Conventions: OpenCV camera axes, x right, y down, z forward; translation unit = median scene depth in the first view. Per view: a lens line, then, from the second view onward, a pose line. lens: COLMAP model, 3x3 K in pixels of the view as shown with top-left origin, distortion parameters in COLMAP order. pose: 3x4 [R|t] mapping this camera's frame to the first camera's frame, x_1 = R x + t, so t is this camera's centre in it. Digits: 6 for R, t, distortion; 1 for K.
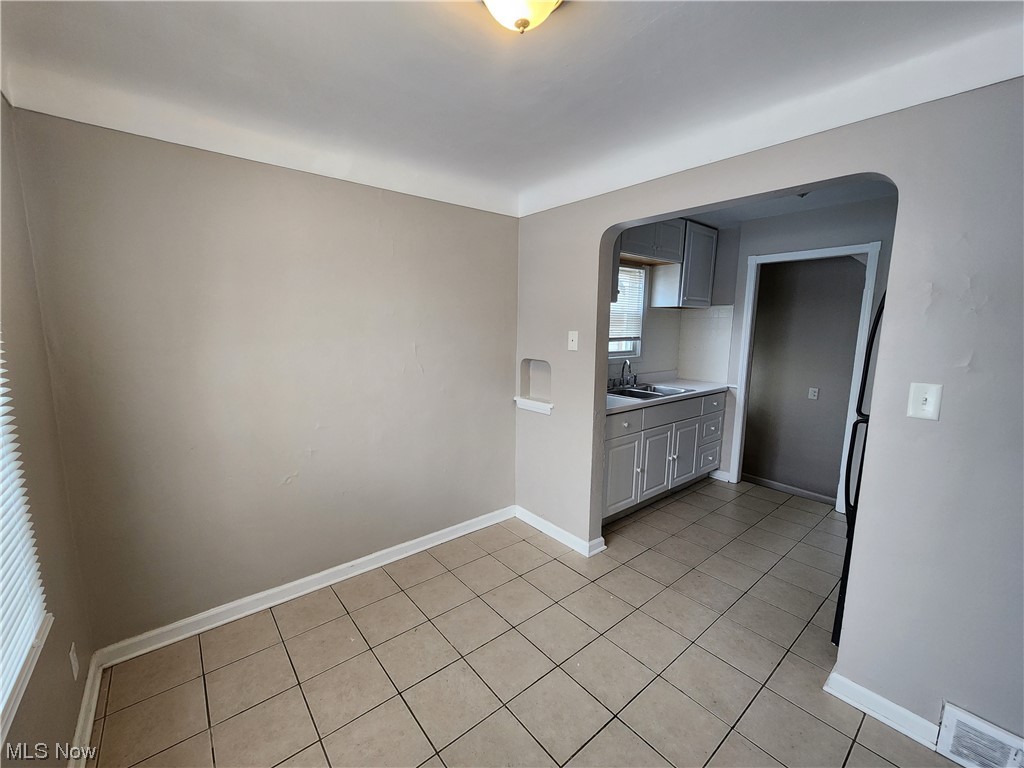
lens RADIAL K [[414.9, 0, 508.2], [0, 414.9, 382.1], [0, 0, 1]] dist [-0.007289, 0.000007]
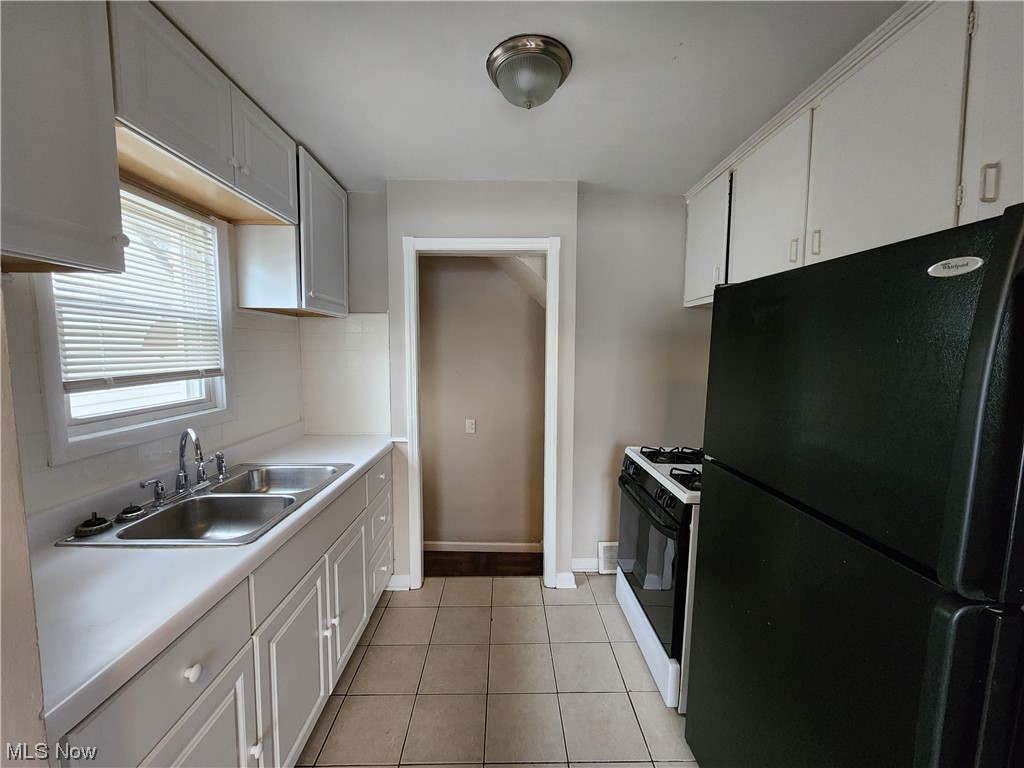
lens RADIAL K [[414.9, 0, 506.3], [0, 414.9, 385.4], [0, 0, 1]] dist [-0.007289, 0.000007]
pose [[0.627314, -0.074984, 0.775148, 0.160757], [0.114120, 0.993460, 0.003747, -0.057297], [-0.770359, 0.086110, 0.631769, 0.471995]]
